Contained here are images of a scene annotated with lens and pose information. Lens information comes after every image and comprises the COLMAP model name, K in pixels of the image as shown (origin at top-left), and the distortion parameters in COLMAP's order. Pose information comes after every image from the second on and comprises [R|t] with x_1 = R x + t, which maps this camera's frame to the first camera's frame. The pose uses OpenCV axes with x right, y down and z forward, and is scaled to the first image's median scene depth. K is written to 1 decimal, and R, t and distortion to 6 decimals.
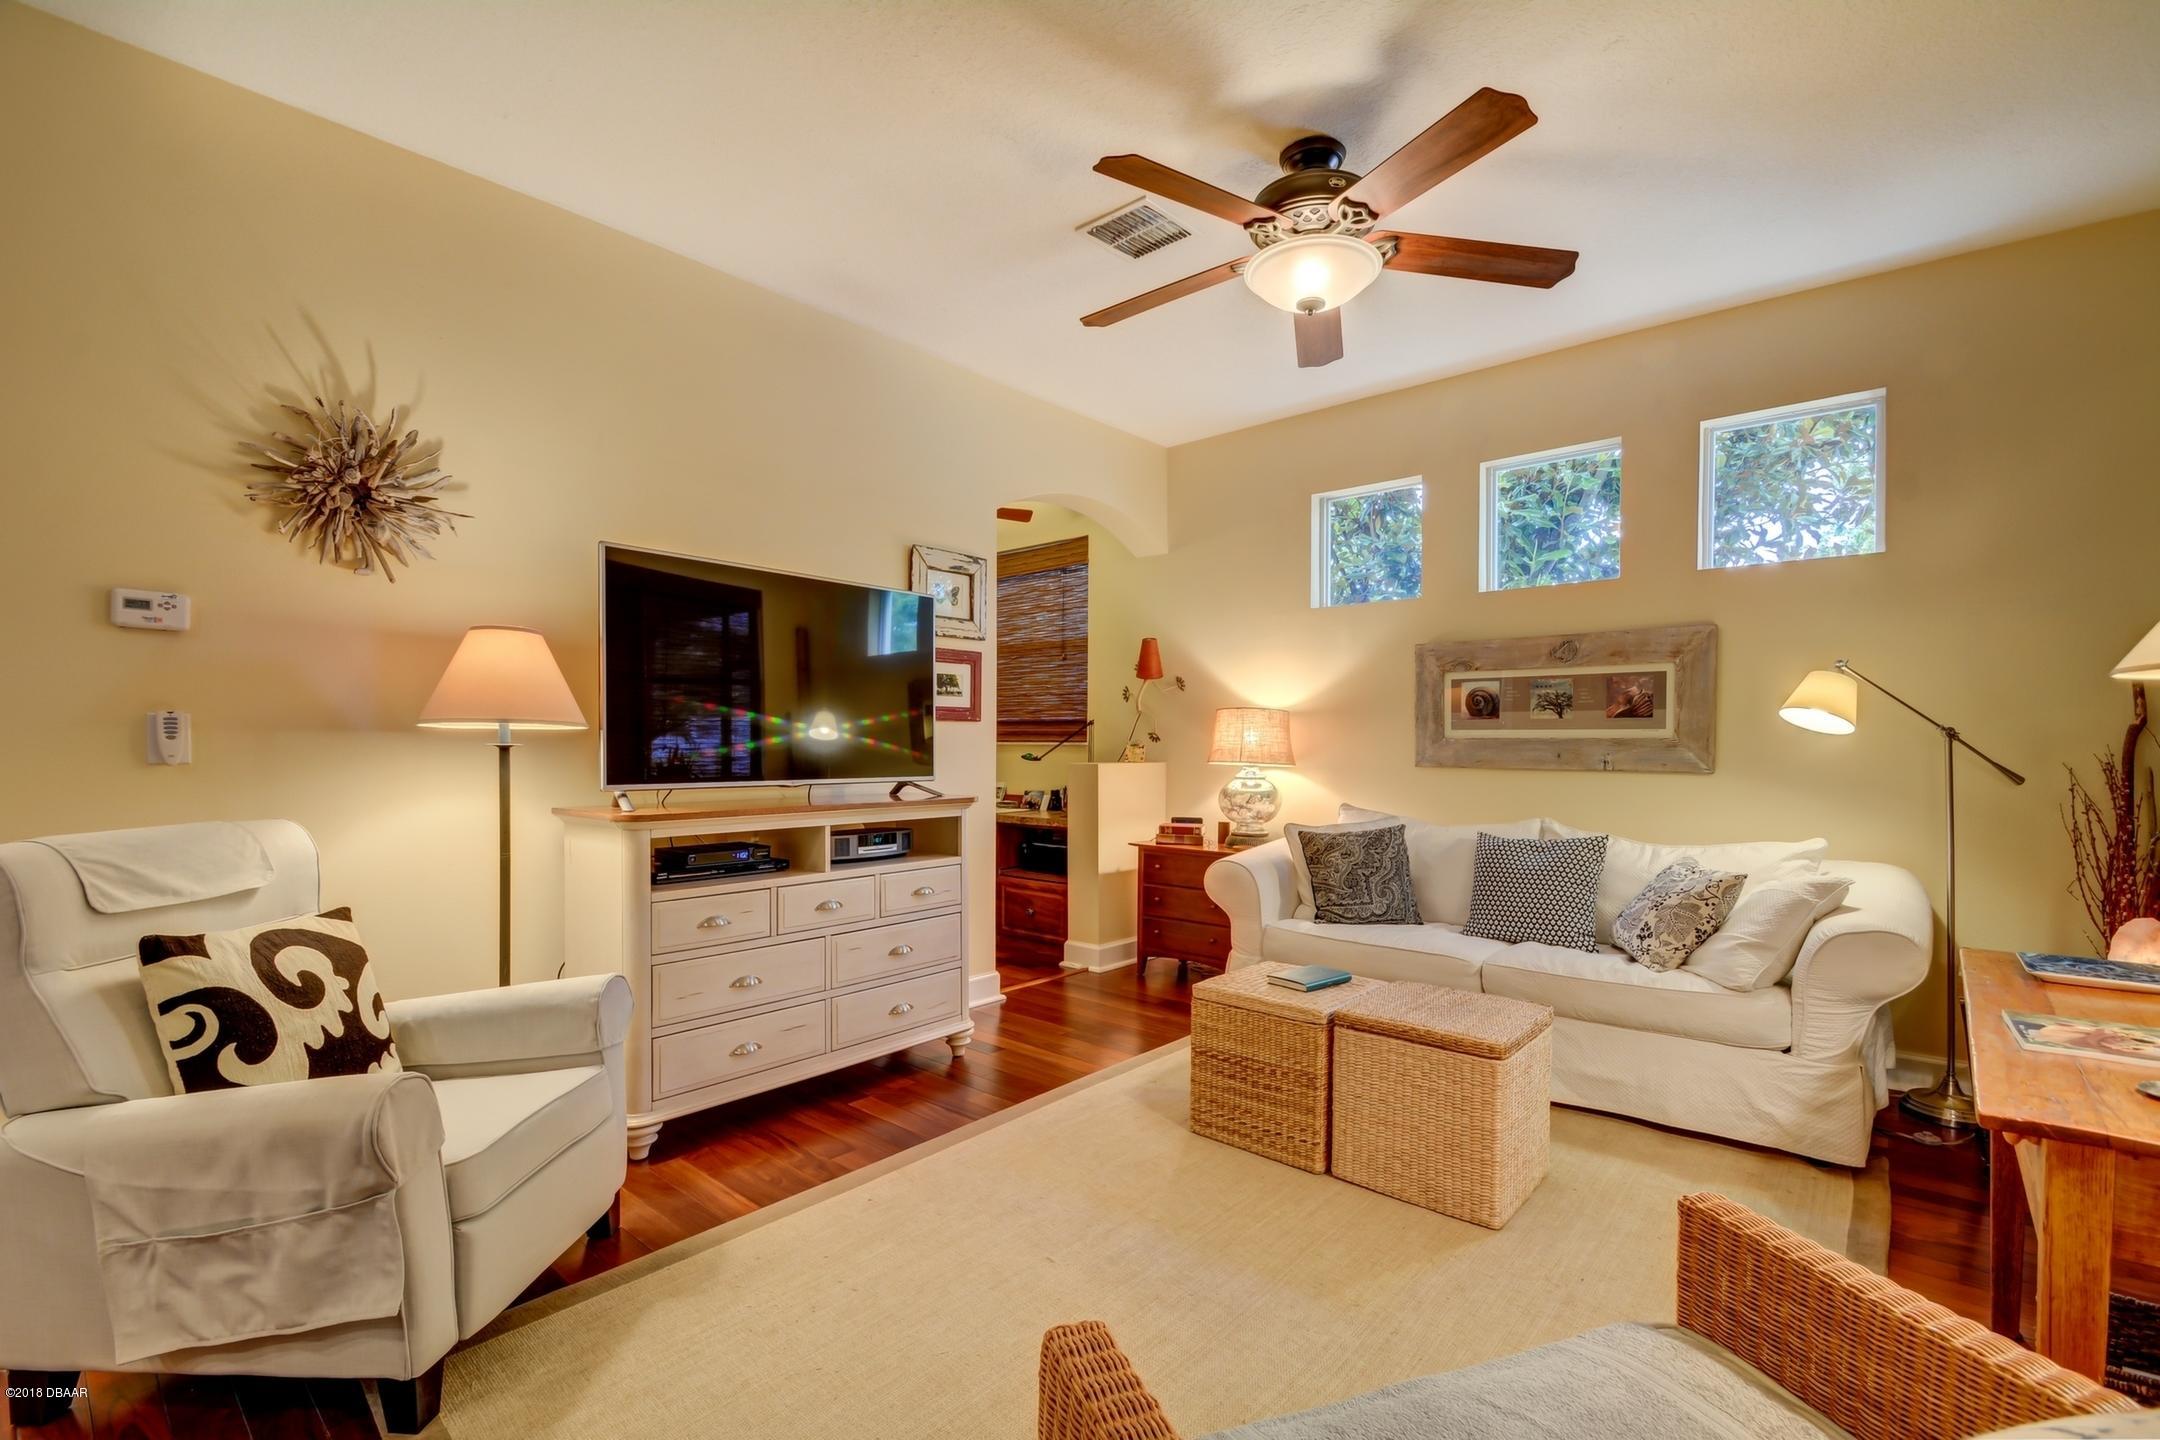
lens RADIAL K [[945.2, 0, 1080.1], [0, 945.2, 729.3], [0, 0, 1]] dist [0.001195, 0.000032]
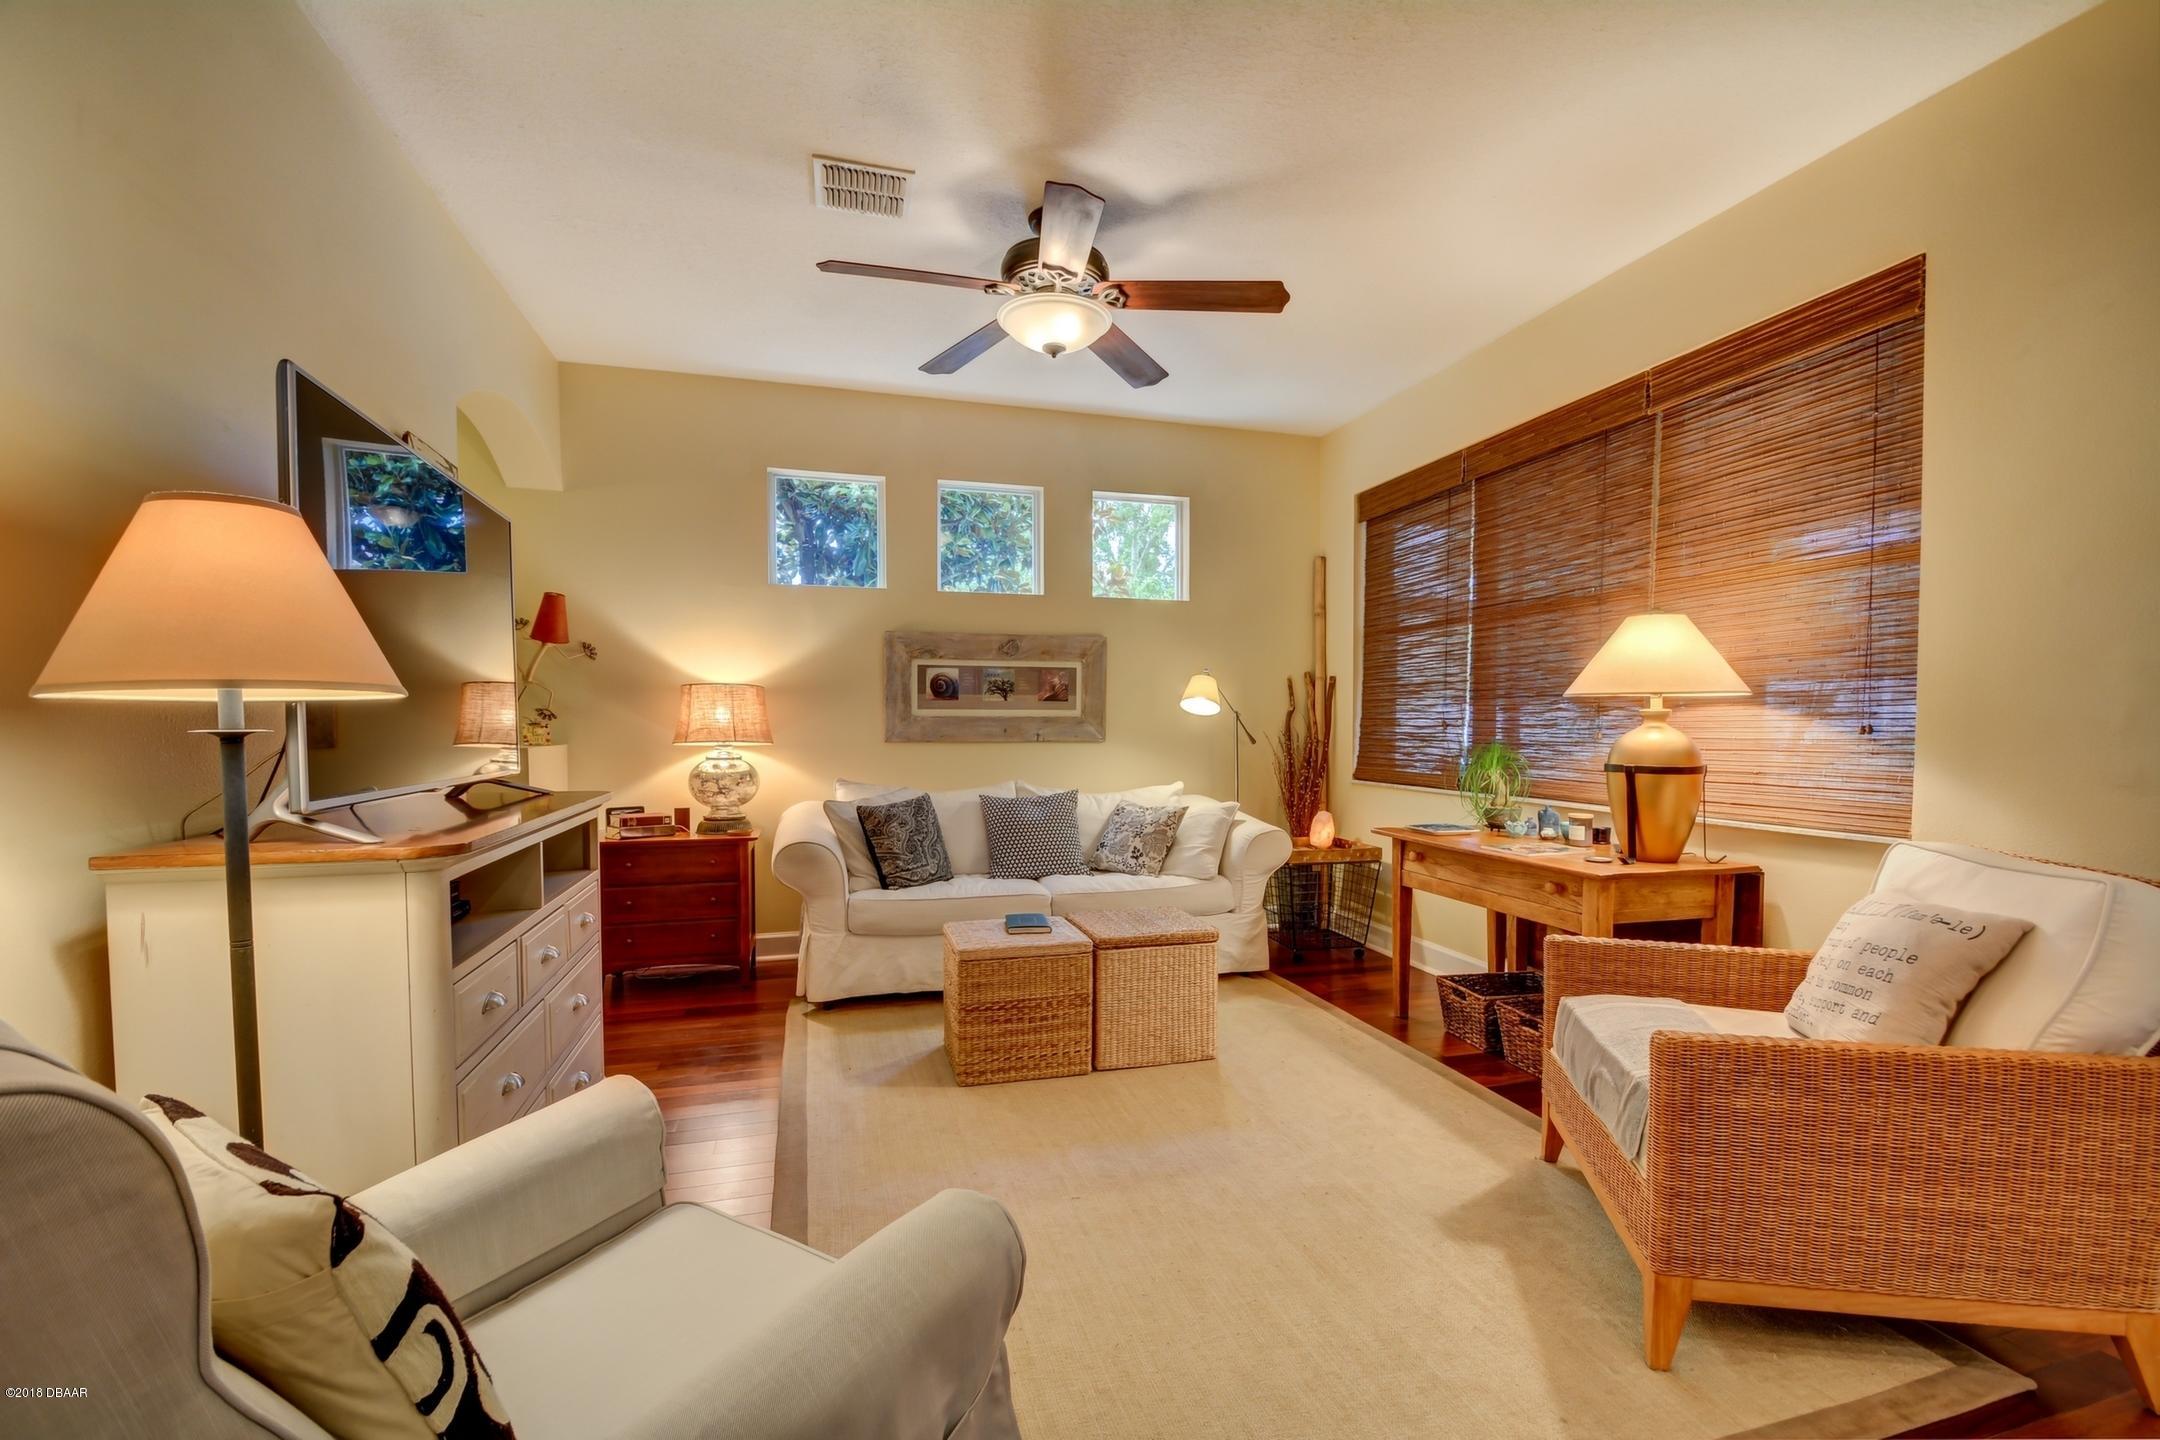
lens RADIAL K [[975.2, 0, 1080.0], [0, 975.2, 720.0], [0, 0, 1]] dist [-0.001638, -0.000435]
pose [[0.541690, -0.002144, 0.840575, -0.545374], [-0.011344, 0.999887, 0.009861, -0.000001], [-0.840502, -0.014877, 0.541605, 0.222695]]
